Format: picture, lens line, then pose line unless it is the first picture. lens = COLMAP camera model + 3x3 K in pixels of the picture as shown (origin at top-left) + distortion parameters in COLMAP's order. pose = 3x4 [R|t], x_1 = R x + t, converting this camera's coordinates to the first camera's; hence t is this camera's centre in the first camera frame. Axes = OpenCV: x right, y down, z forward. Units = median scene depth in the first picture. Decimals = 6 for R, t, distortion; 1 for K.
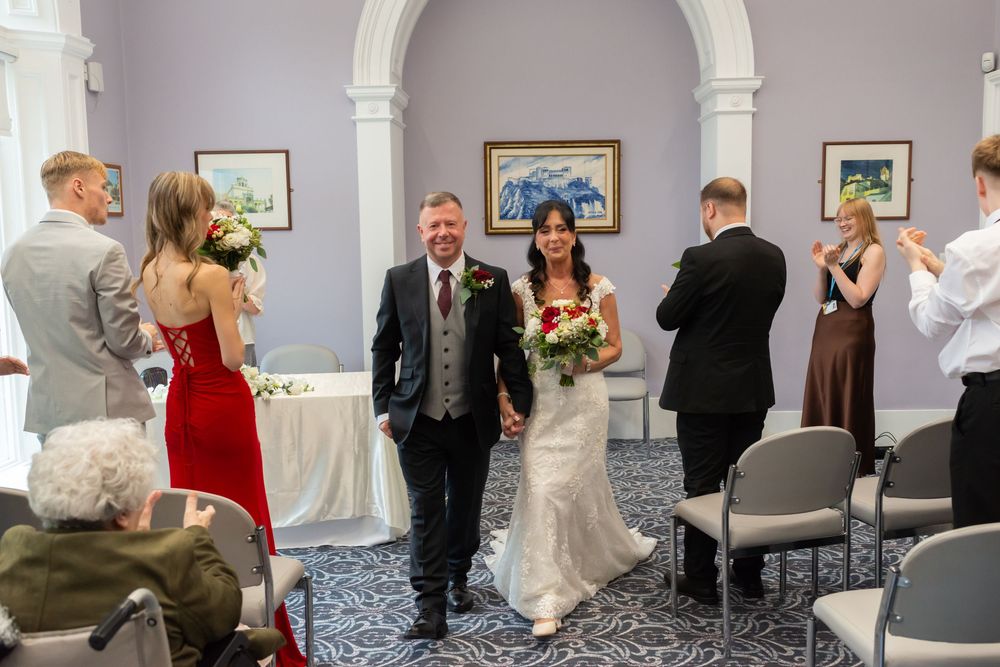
lens RADIAL K [[958.9, 0, 505.7], [0, 958.9, 332.4], [0, 0, 1]] dist [-0.013267, 0.000000]
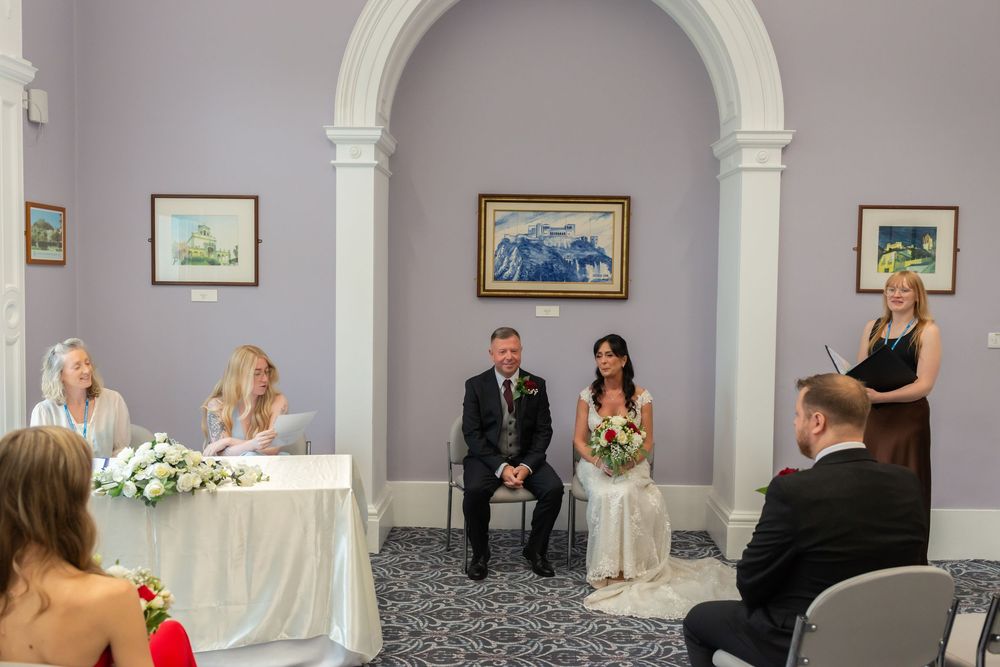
lens RADIAL K [[958.9, 0, 508.5], [0, 958.9, 329.3], [0, 0, 1]] dist [-0.013267, 0.000000]
pose [[0.999419, 0.027646, 0.019939, -0.010125], [-0.026365, 0.997735, -0.061890, -0.019265], [-0.021605, 0.061329, 0.997884, 0.122335]]
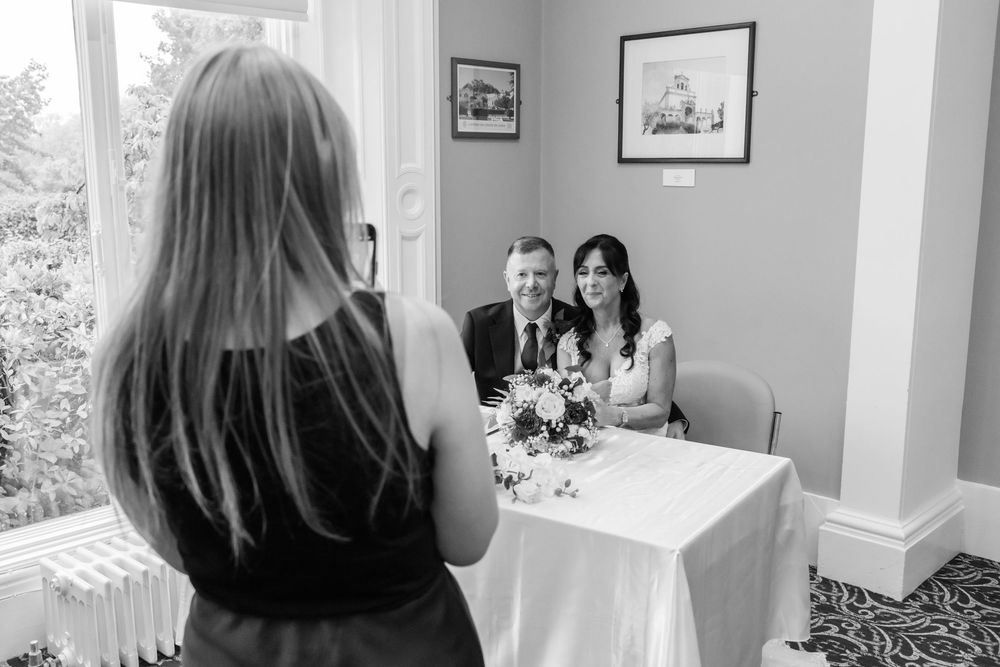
lens RADIAL K [[958.9, 0, 501.0], [0, 958.9, 334.3], [0, 0, 1]] dist [-0.013267, 0.000000]
pose [[0.739819, 0.133136, -0.659502, 0.064990], [-0.082965, 0.990797, 0.106947, -0.055087], [0.667671, -0.024406, 0.744056, 0.477720]]
